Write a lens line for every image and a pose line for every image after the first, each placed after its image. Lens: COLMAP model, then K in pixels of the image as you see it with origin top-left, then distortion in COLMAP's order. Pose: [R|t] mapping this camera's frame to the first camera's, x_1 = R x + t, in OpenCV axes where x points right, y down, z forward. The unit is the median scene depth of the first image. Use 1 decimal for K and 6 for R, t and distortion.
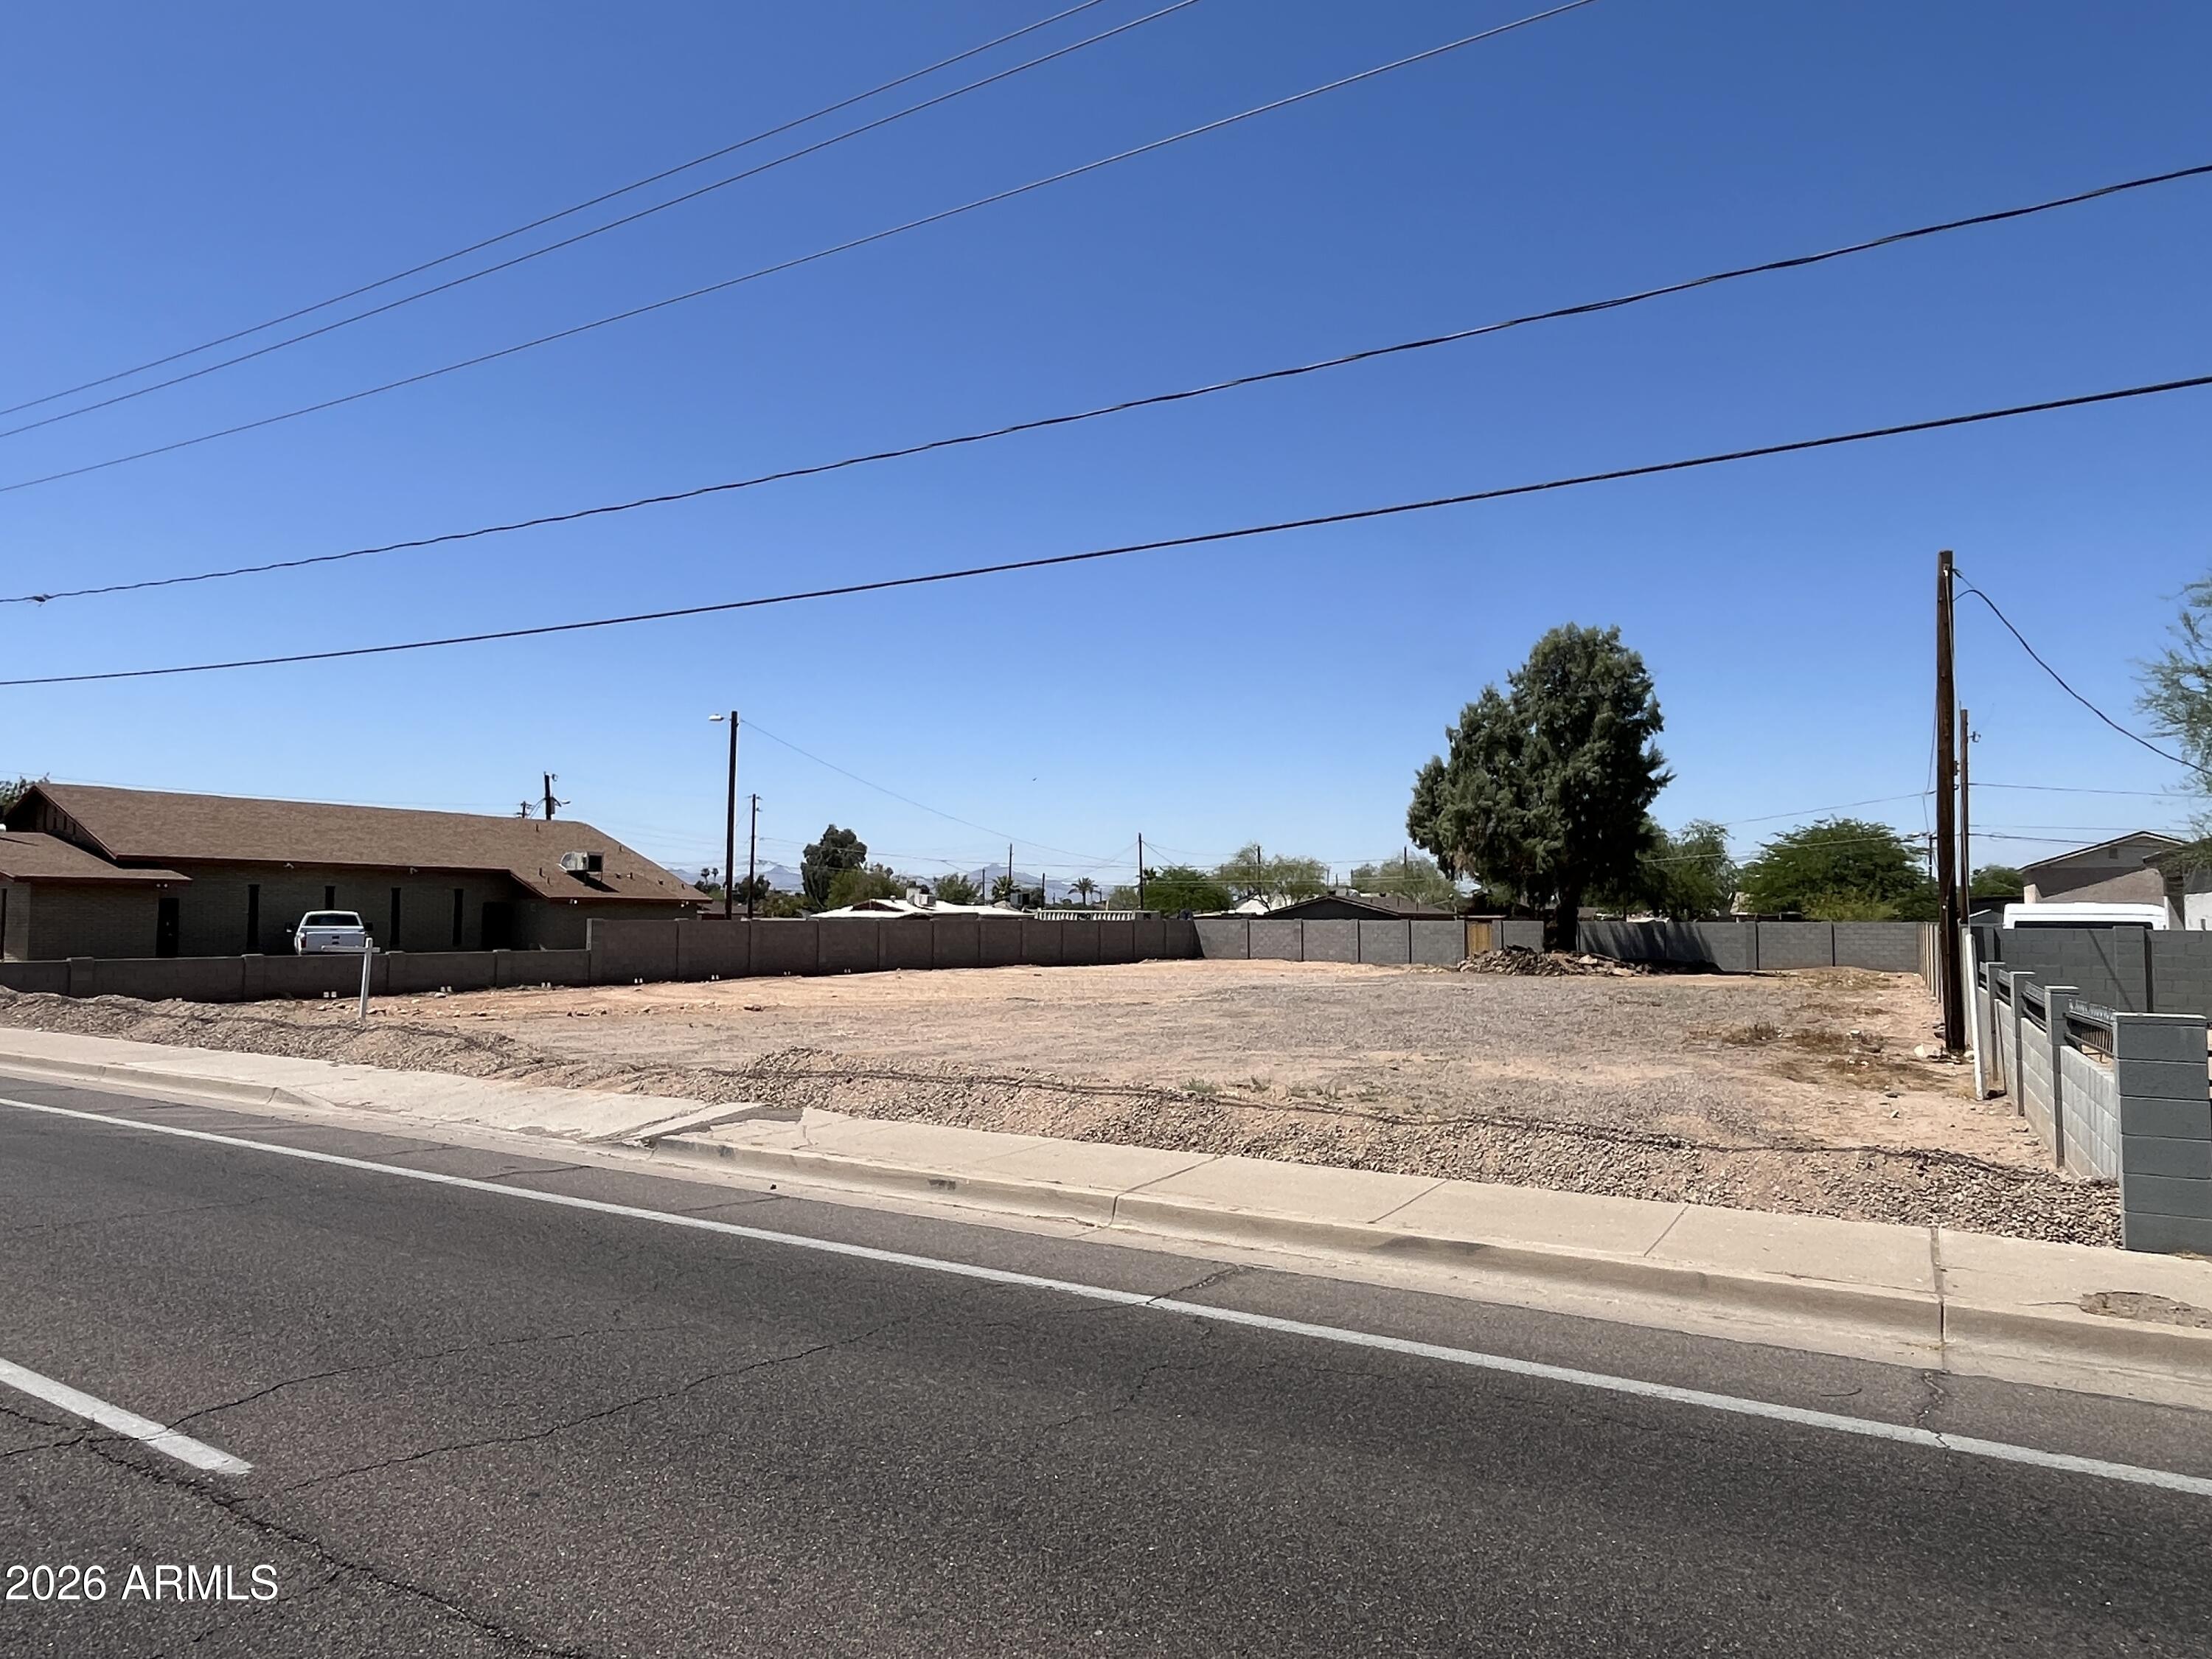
lens RADIAL K [[1340.8, 0, 1088.1], [0, 1340.8, 815.3], [0, 0, 1]] dist [-0.006582, 0.002392]
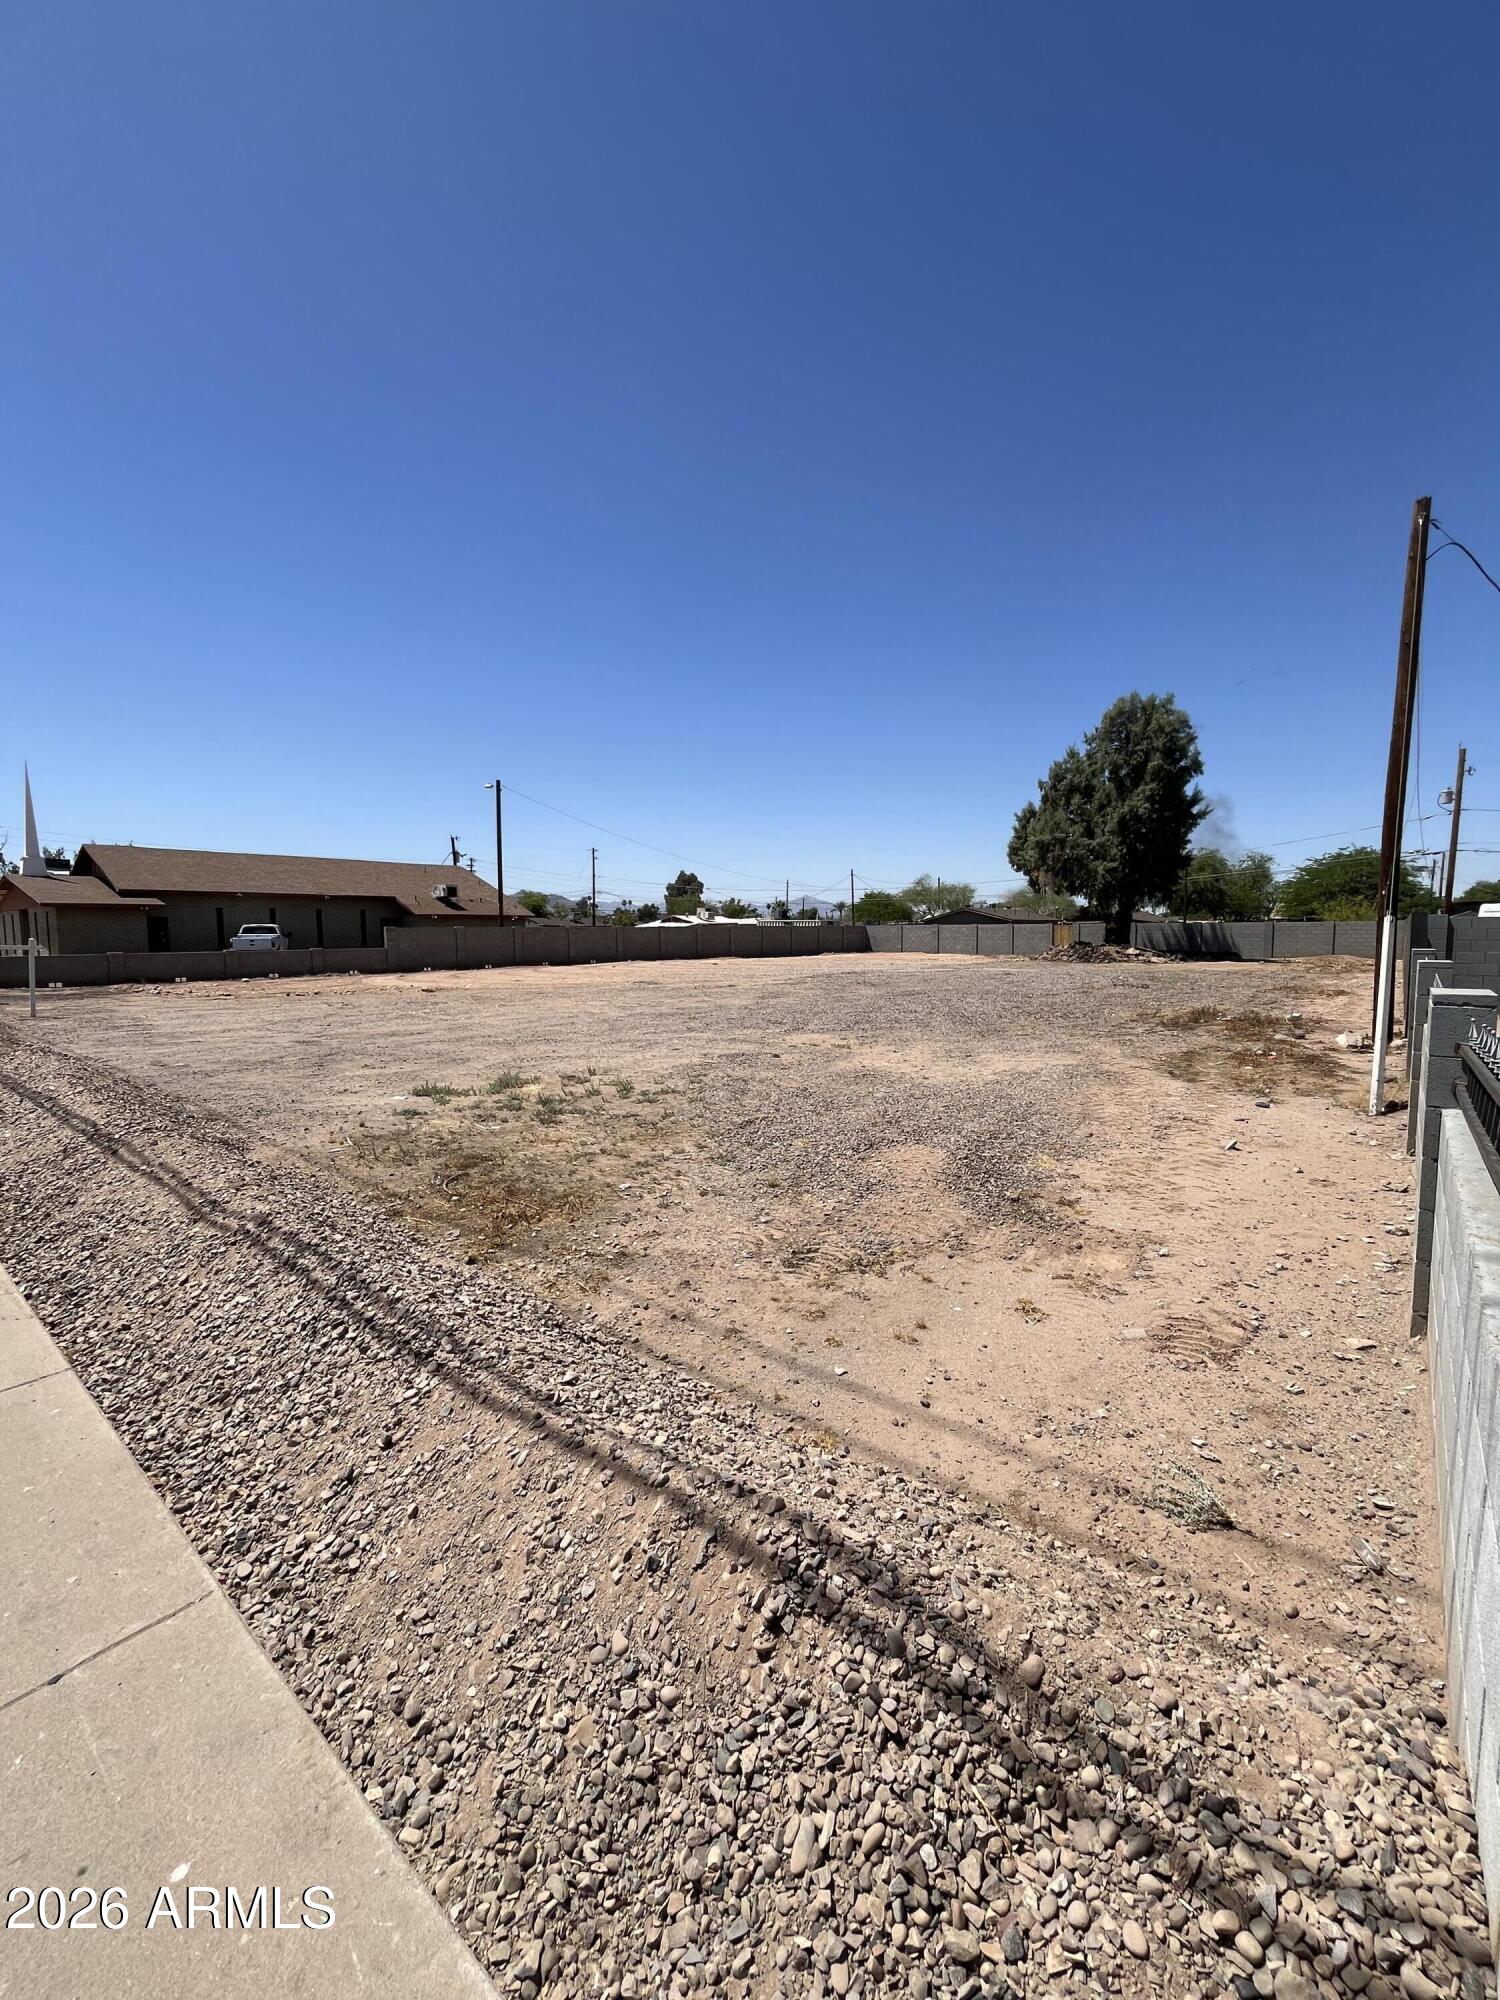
lens RADIAL K [[816.0, 0, 748.7], [0, 816.0, 989.2], [0, 0, 1]] dist [-0.005675, 0.000336]
pose [[0.990040, 0.000429, -0.140785, 0.099586], [0.020764, 0.988614, 0.149033, 0.015064], [0.139246, -0.150472, 0.978759, 0.130675]]
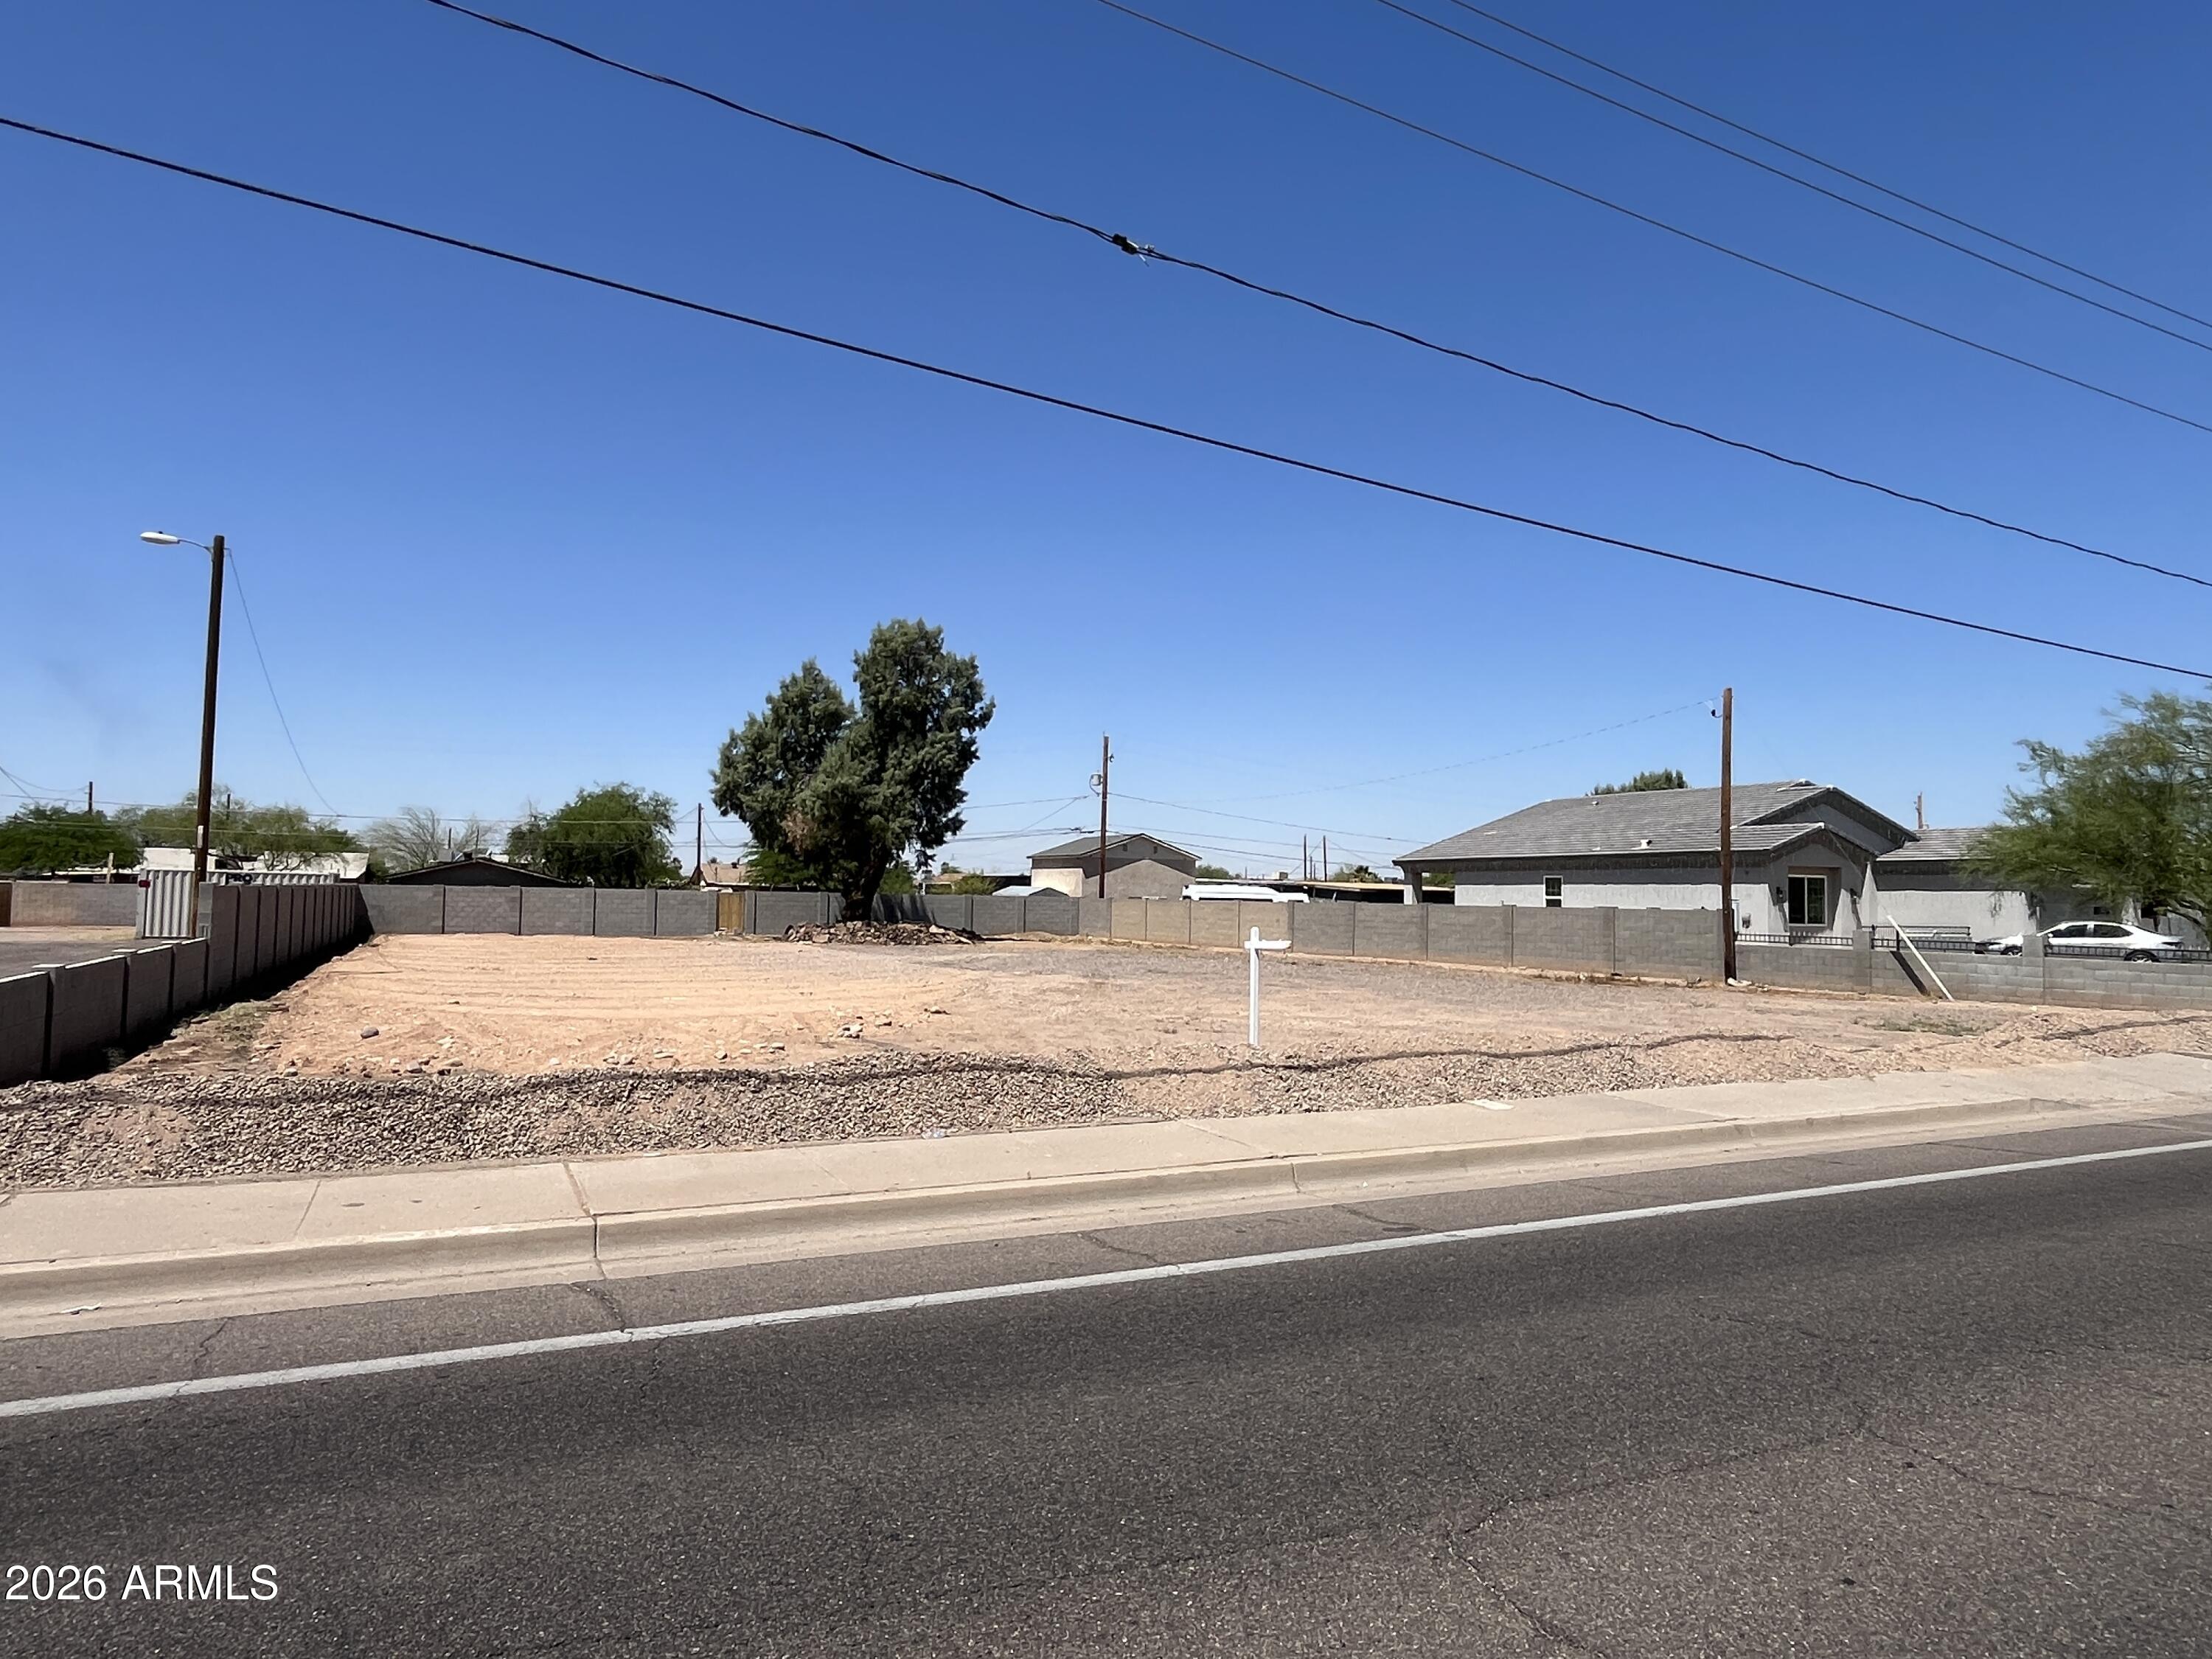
lens RADIAL K [[1340.8, 0, 1099.6], [0, 1340.8, 838.9], [0, 0, 1]] dist [-0.006582, 0.002392]
pose [[0.533687, 0.042280, 0.844625, -0.452916], [-0.079797, 0.996811, 0.000522, 0.020971], [-0.841909, -0.067677, 0.535359, 0.280256]]
